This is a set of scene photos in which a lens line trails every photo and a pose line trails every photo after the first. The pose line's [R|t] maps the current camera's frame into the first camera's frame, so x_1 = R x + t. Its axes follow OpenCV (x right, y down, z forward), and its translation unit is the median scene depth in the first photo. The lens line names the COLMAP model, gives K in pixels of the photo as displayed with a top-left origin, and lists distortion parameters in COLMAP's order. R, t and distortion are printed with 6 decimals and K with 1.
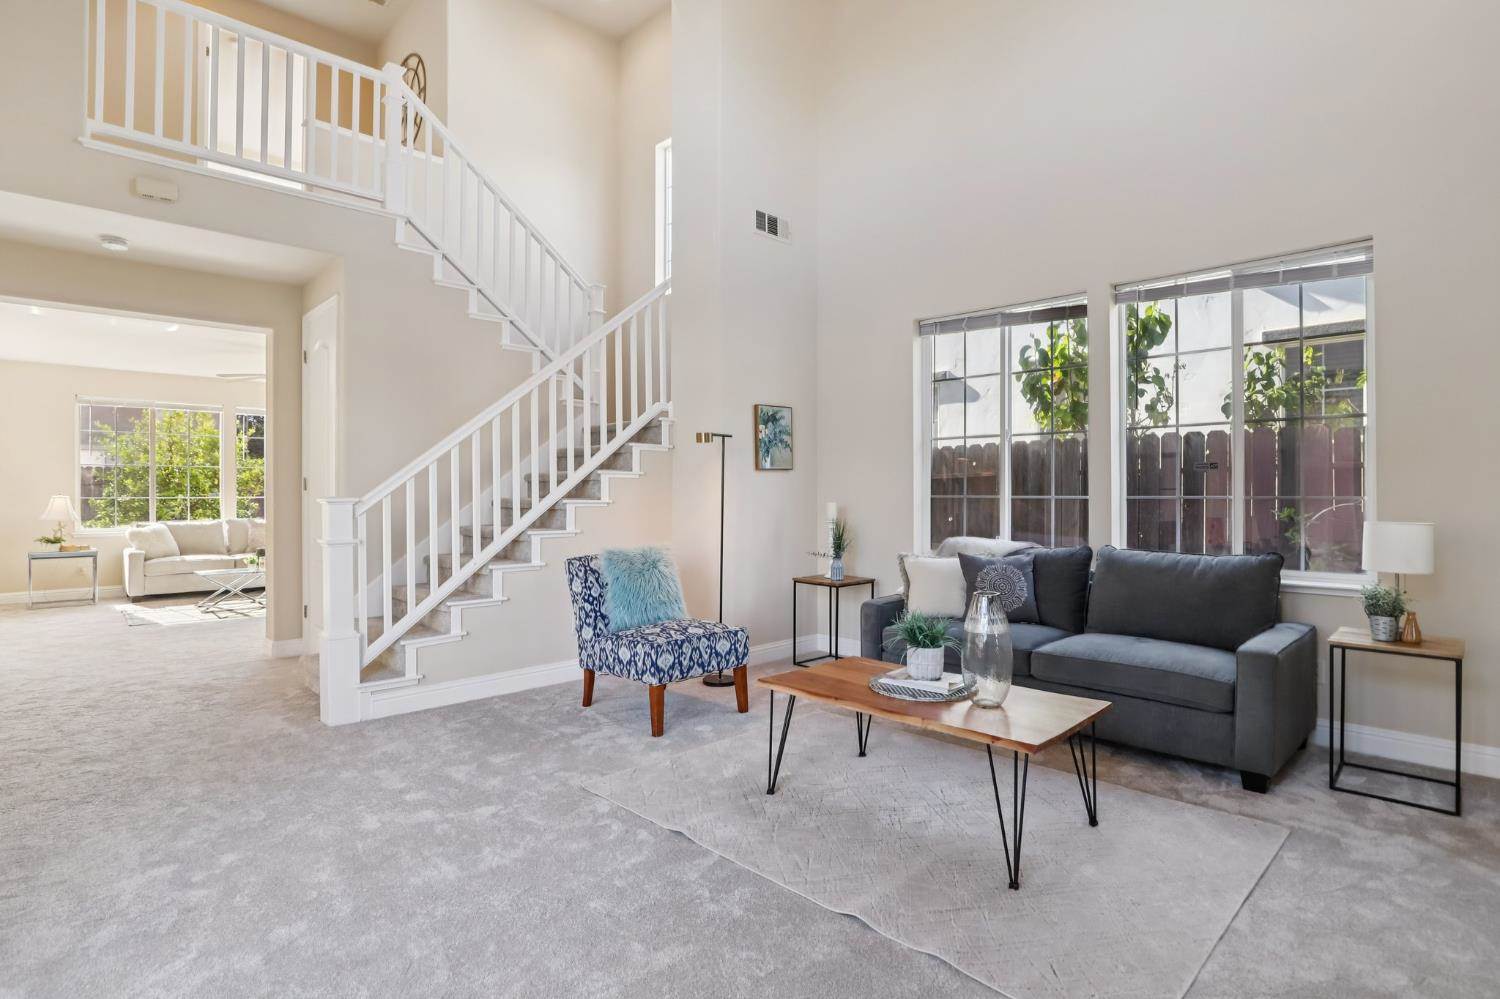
lens RADIAL K [[754.8, 0, 751.3], [0, 754.8, 496.2], [0, 0, 1]] dist [-0.014842, 0.003399]
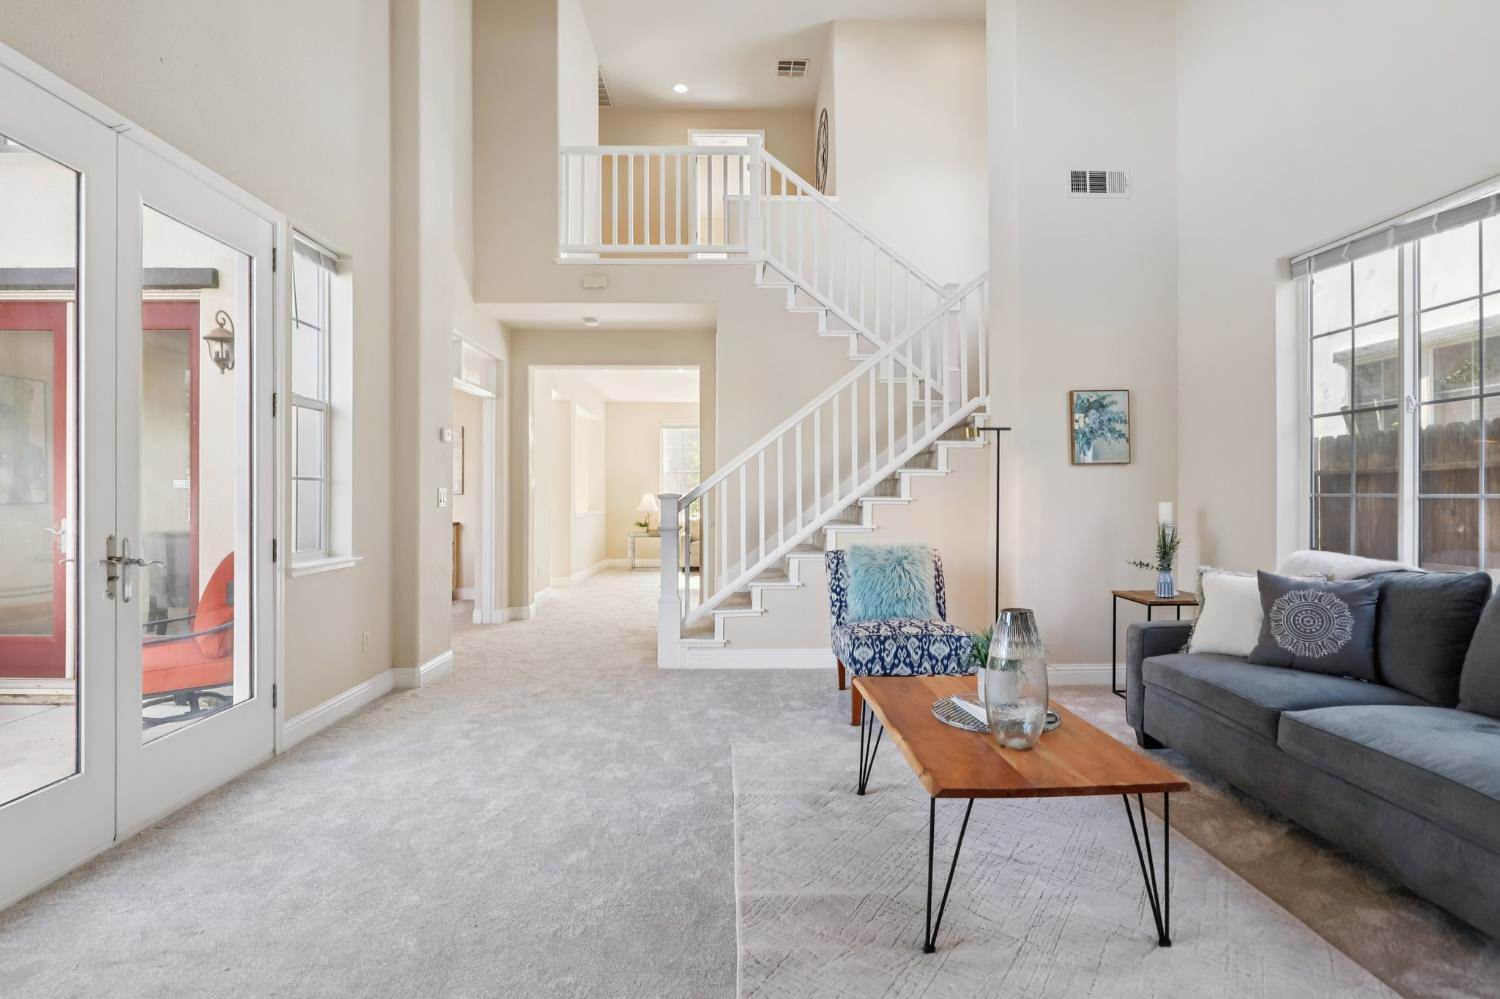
lens RADIAL K [[754.8, 0, 748.9], [0, 754.8, 493.4], [0, 0, 1]] dist [-0.014842, 0.003399]
pose [[0.735055, 0.000610, -0.678007, 0.420706], [-0.003195, 0.999992, -0.002565, 0.002863], [0.678000, 0.004052, 0.735051, 0.124561]]
